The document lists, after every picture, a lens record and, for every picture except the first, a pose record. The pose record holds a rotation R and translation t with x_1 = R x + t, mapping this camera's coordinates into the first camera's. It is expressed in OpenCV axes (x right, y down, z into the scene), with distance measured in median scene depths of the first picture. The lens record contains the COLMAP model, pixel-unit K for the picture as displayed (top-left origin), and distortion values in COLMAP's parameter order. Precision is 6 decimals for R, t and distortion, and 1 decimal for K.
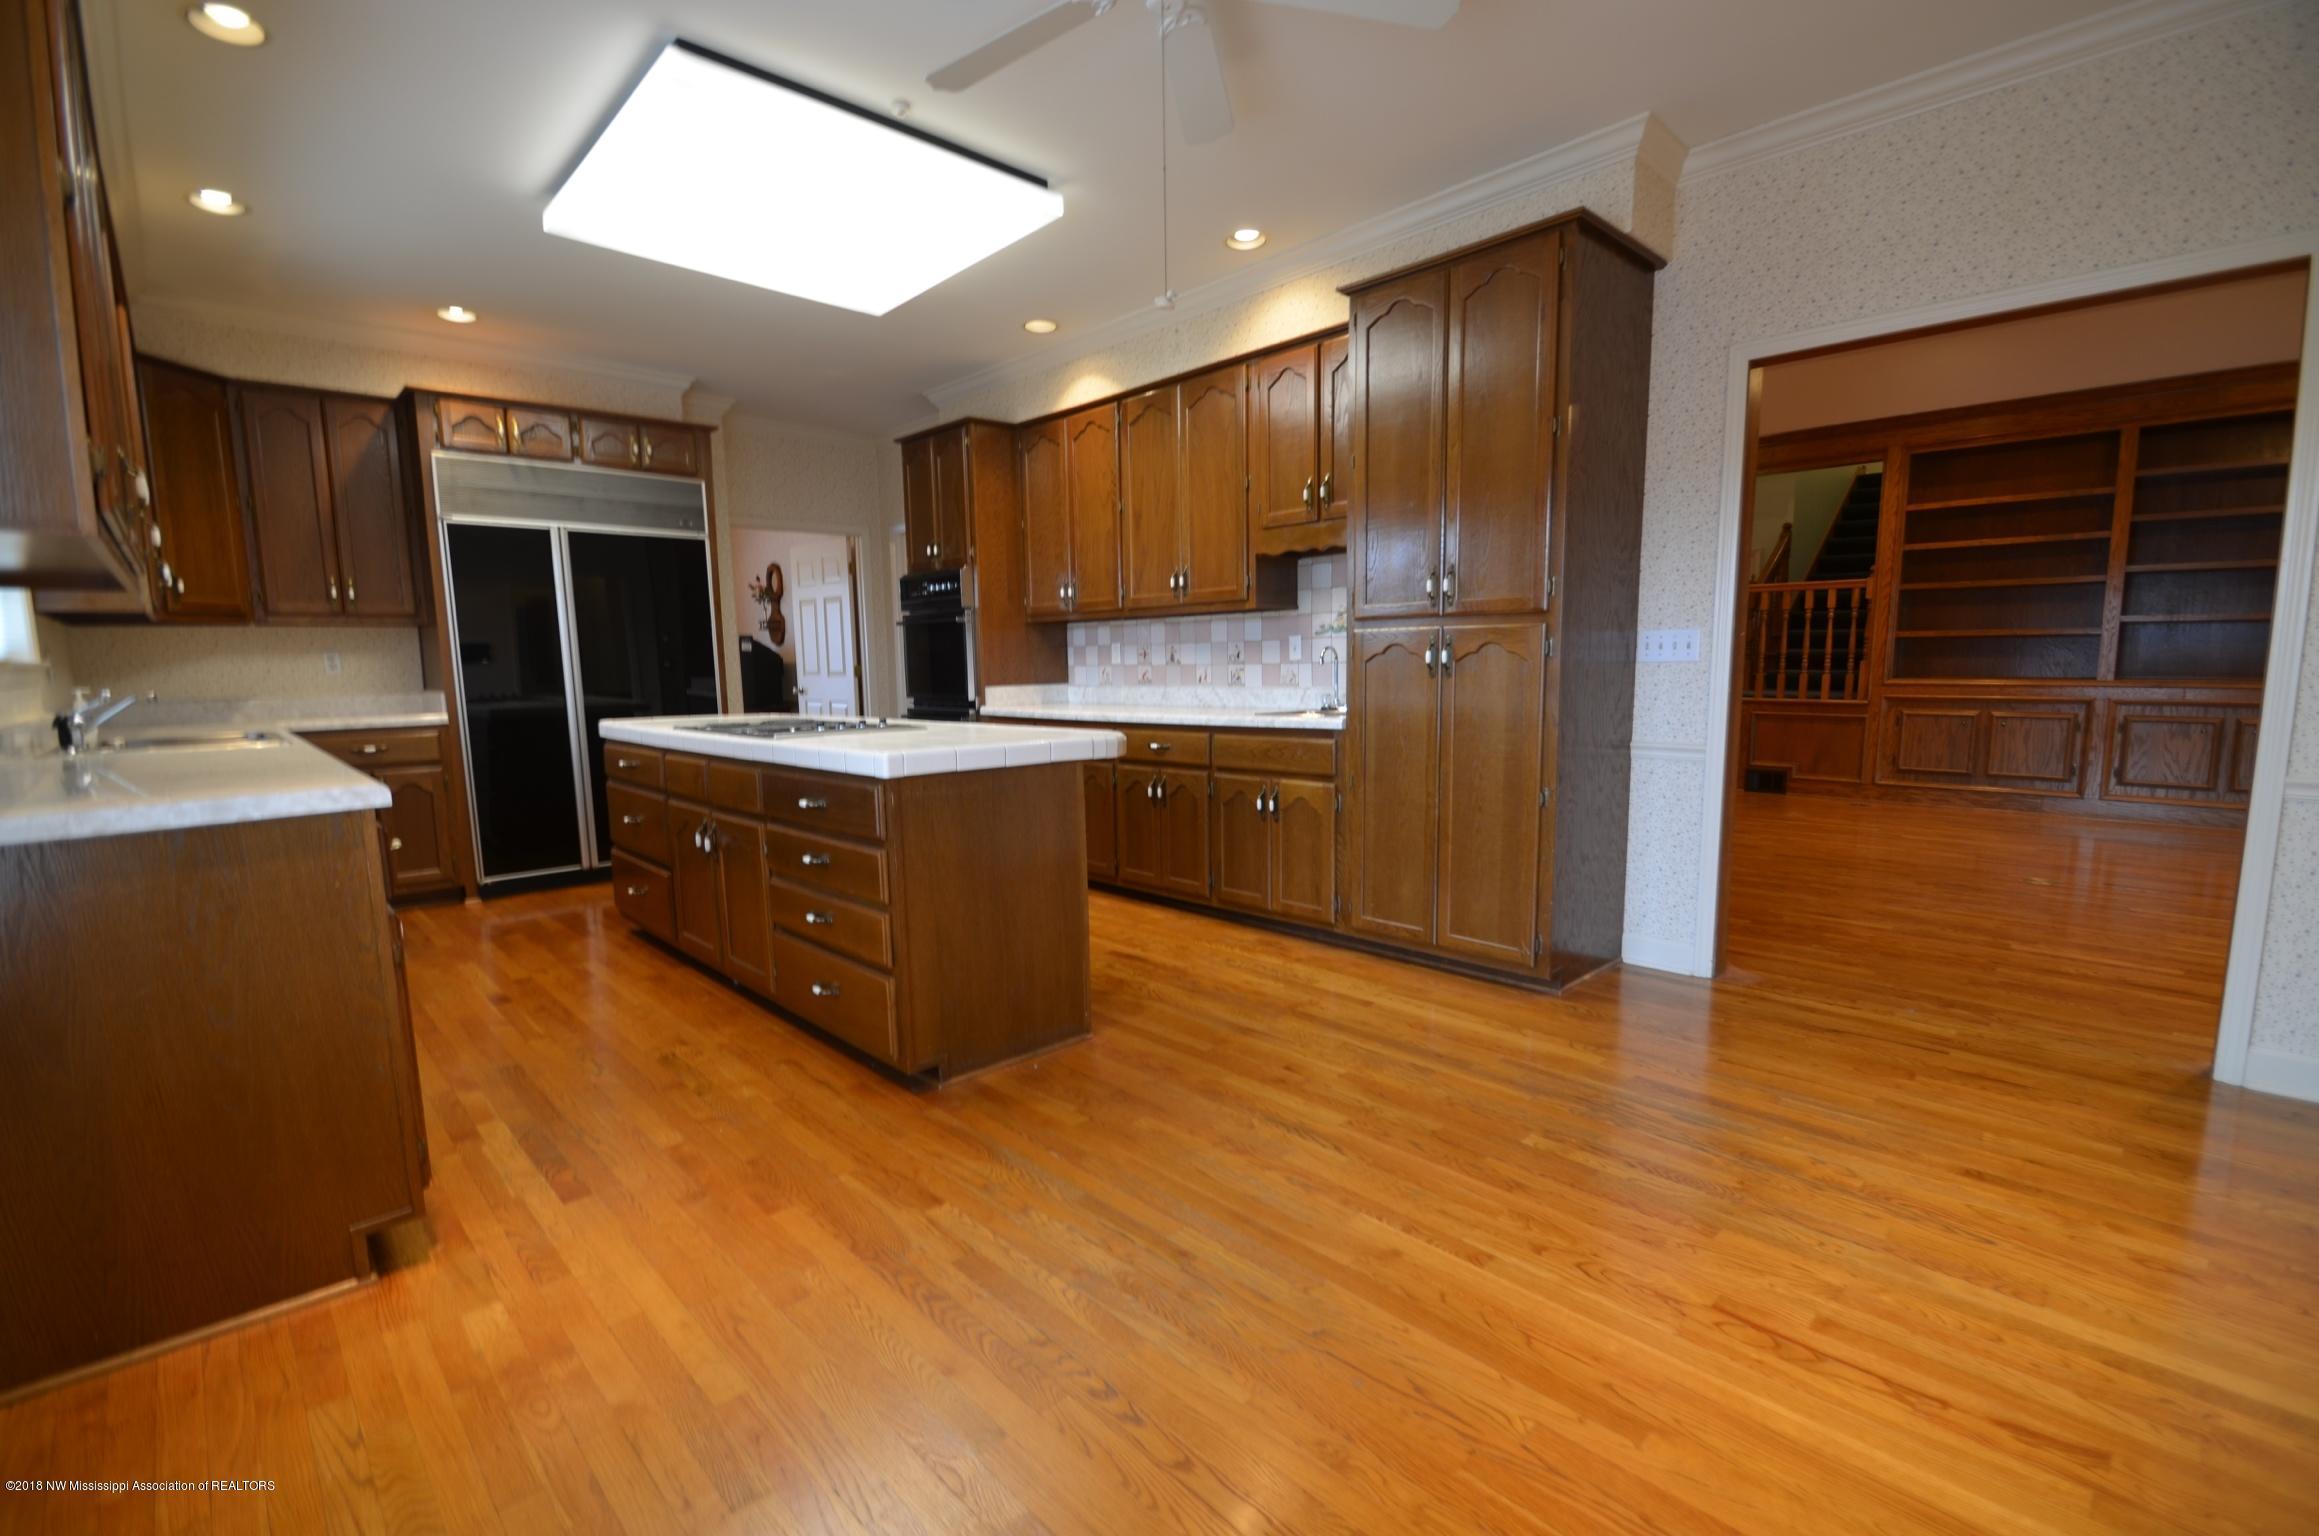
lens RADIAL K [[1014.8, 0, 1158.1], [0, 1014.8, 787.5], [0, 0, 1]] dist [-0.000315, -0.007895]
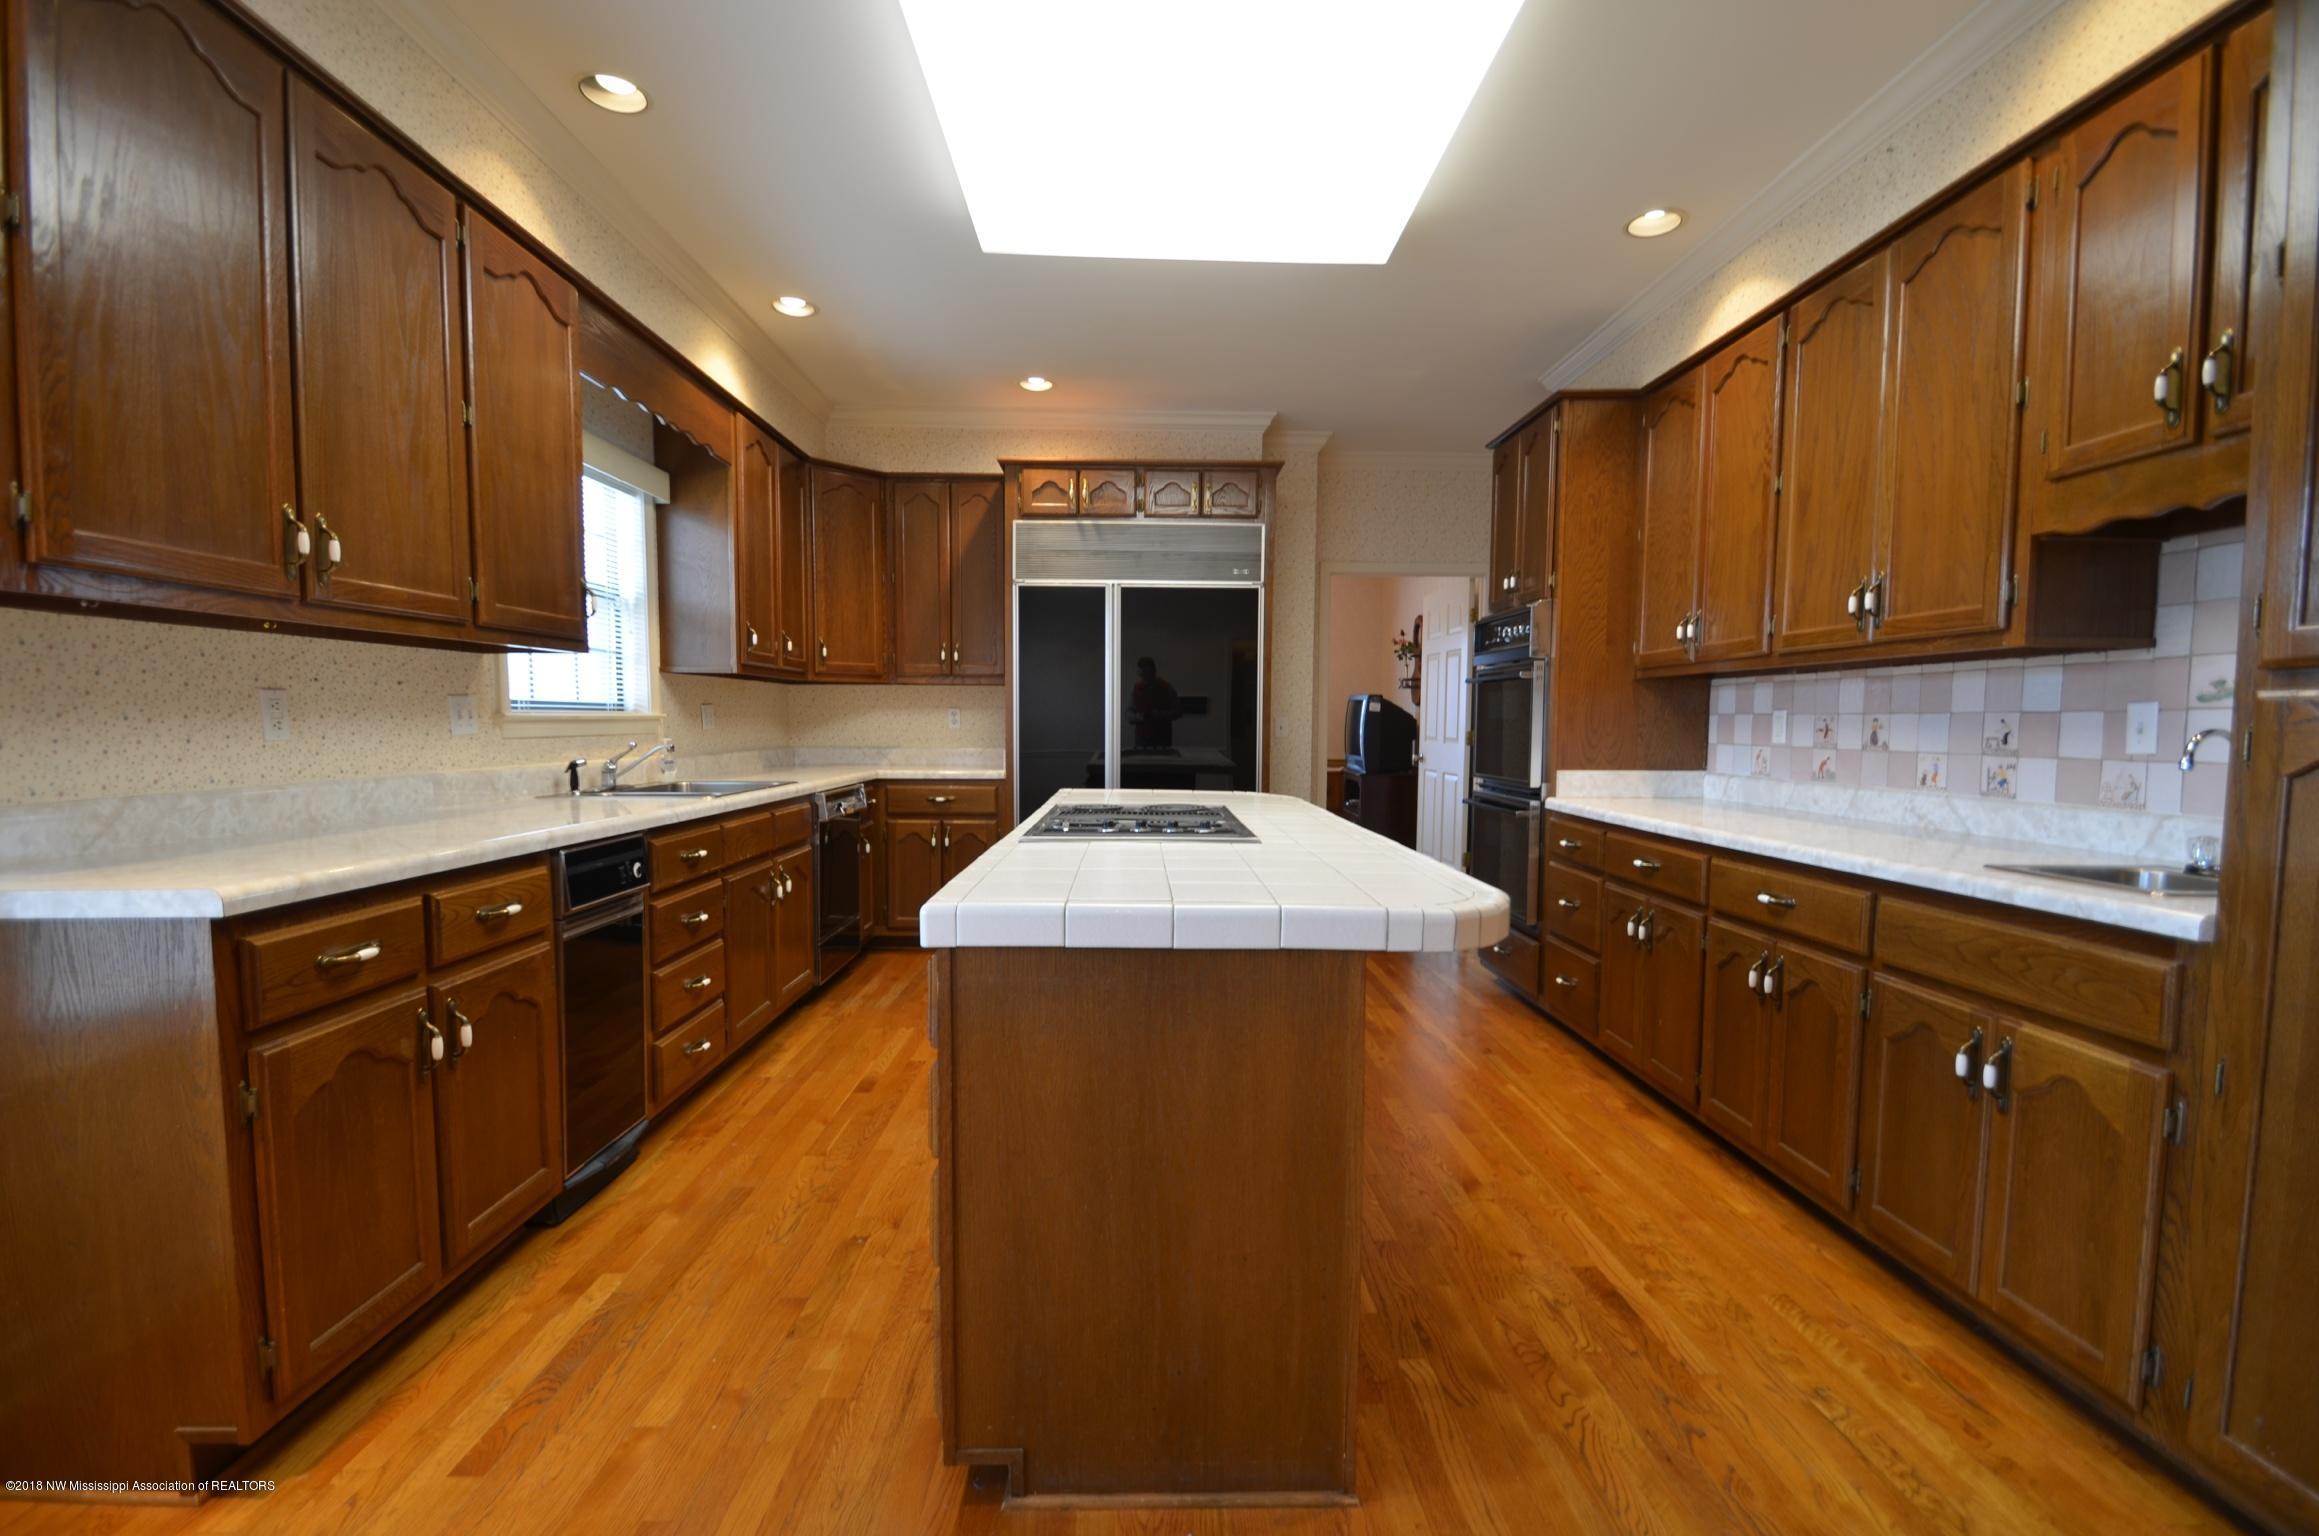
lens RADIAL K [[1014.8, 0, 1152.9], [0, 1014.8, 791.9], [0, 0, 1]] dist [-0.000315, -0.007895]
pose [[0.739042, 0.067070, -0.670313, 0.110027], [-0.101763, 0.994728, -0.012667, -0.055020], [0.665929, 0.077574, 0.741971, 0.346542]]
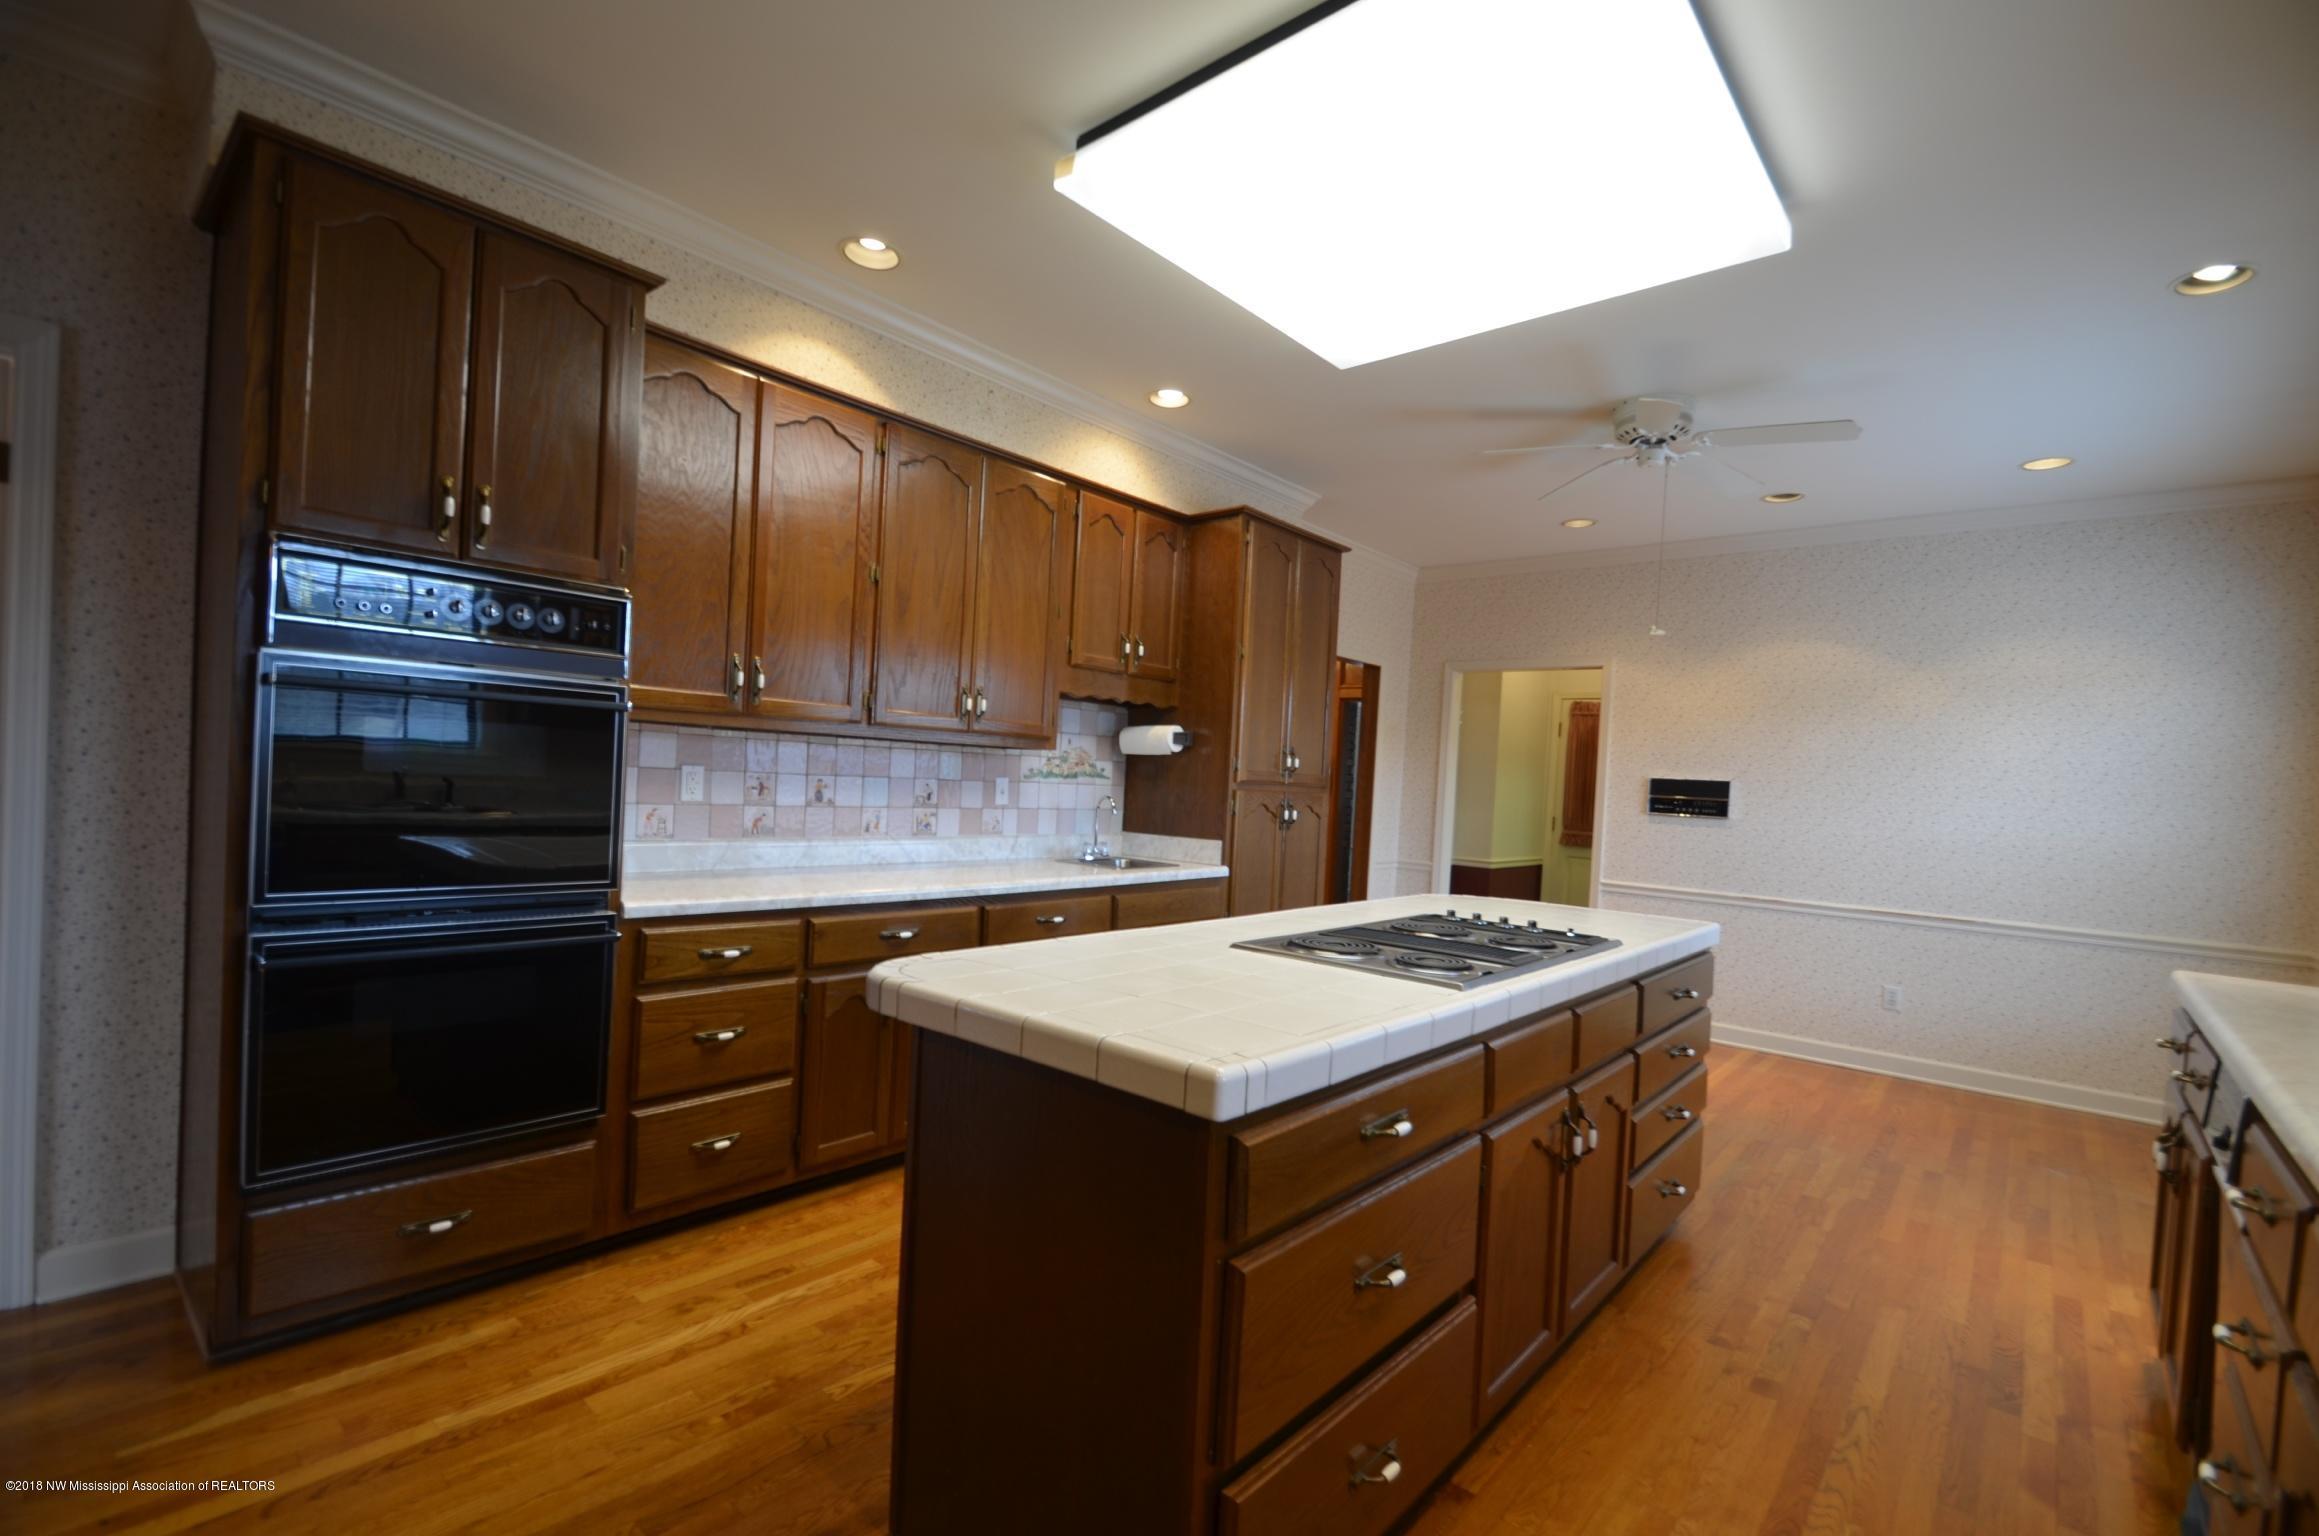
lens RADIAL K [[1014.8, 0, 1145.3], [0, 1014.8, 780.9], [0, 0, 1]] dist [-0.000315, -0.007895]
pose [[-0.095401, 0.005975, 0.995421, -0.753450], [0.072926, 0.997337, 0.001003, -0.137136], [-0.992764, 0.072688, -0.095583, 0.951551]]
